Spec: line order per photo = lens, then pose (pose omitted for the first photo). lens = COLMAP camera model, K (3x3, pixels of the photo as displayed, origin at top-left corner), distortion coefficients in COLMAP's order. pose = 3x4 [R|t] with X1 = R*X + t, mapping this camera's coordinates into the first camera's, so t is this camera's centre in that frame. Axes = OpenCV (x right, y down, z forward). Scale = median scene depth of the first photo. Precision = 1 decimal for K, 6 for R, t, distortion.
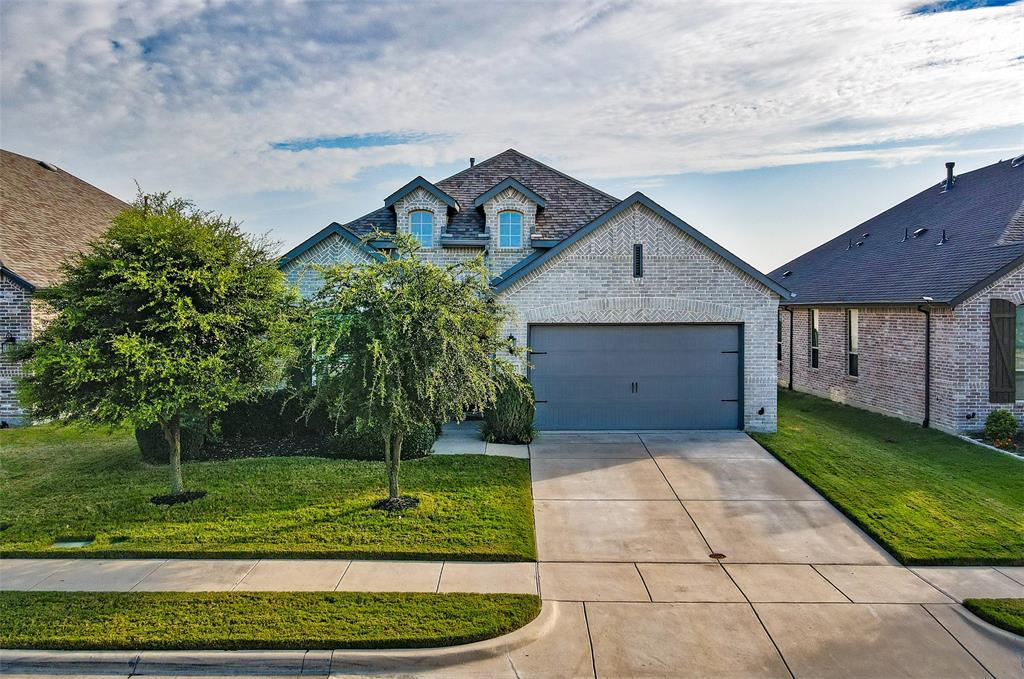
lens RADIAL K [[804.2, 0, 500.1], [0, 804.2, 338.3], [0, 0, 1]] dist [-0.000726, 0.041248]
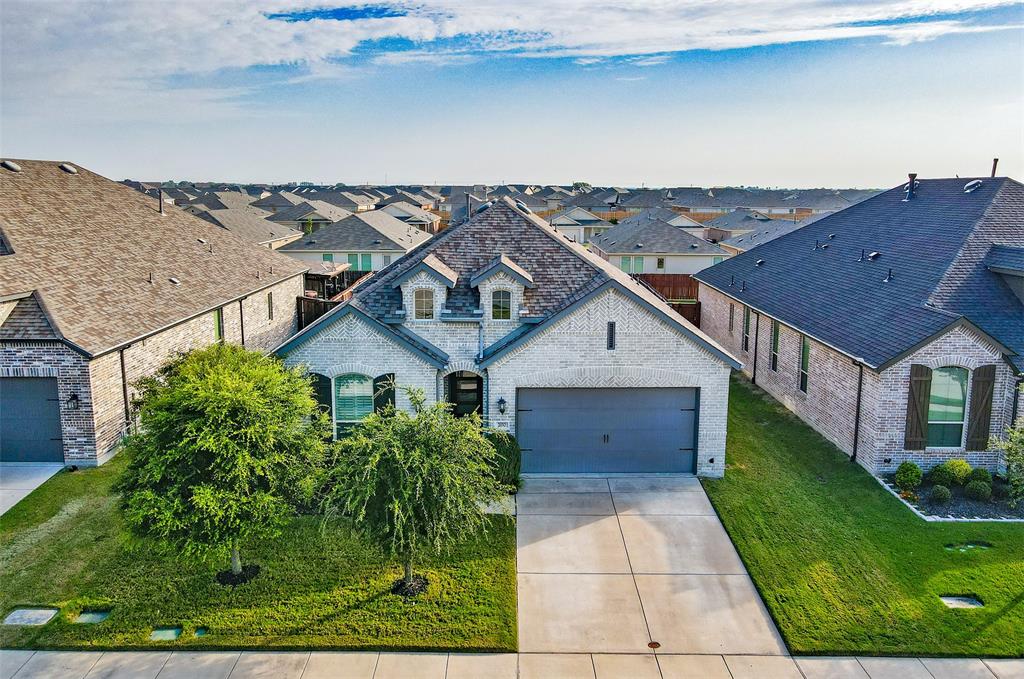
lens RADIAL K [[804.2, 0, 500.1], [0, 804.2, 338.3], [0, 0, 1]] dist [-0.000726, 0.041248]
pose [[0.999991, 0.000019, 0.004227, 0.006199], [-0.000712, 0.986465, 0.163973, -0.280370], [-0.004167, -0.163974, 0.986456, -0.143491]]
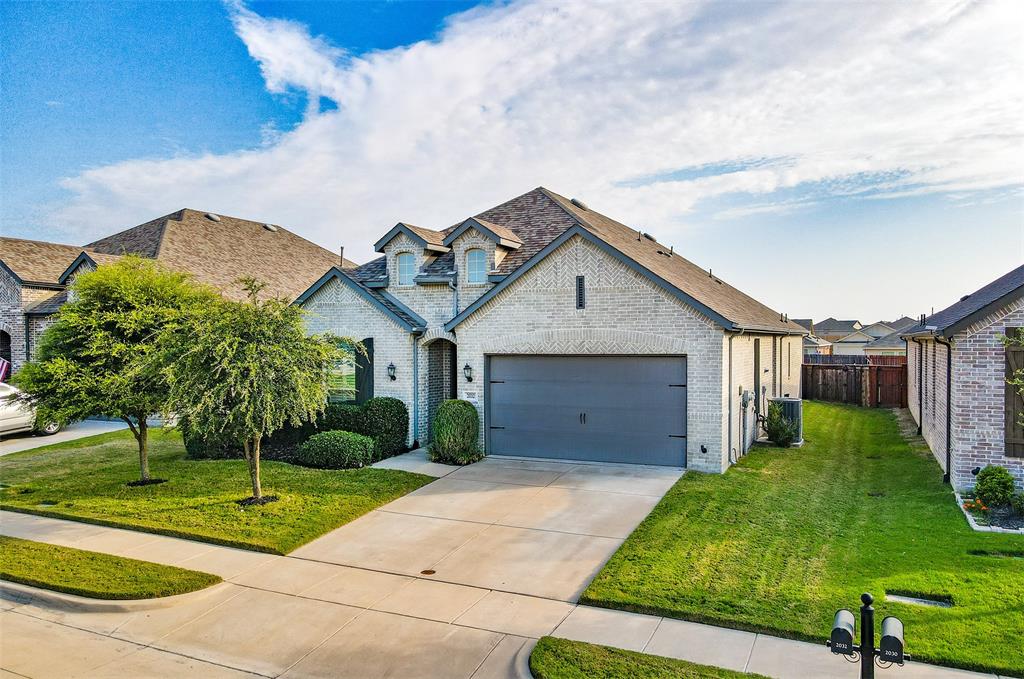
lens RADIAL K [[793.8, 0, 482.0], [0, 793.8, 361.0], [0, 0, 1]] dist [0.000143, 0.051590]
pose [[0.895588, 0.011855, -0.444726, 0.500048], [-0.016678, 0.999837, -0.006933, -0.001496], [0.444572, 0.013626, 0.895640, 0.054158]]
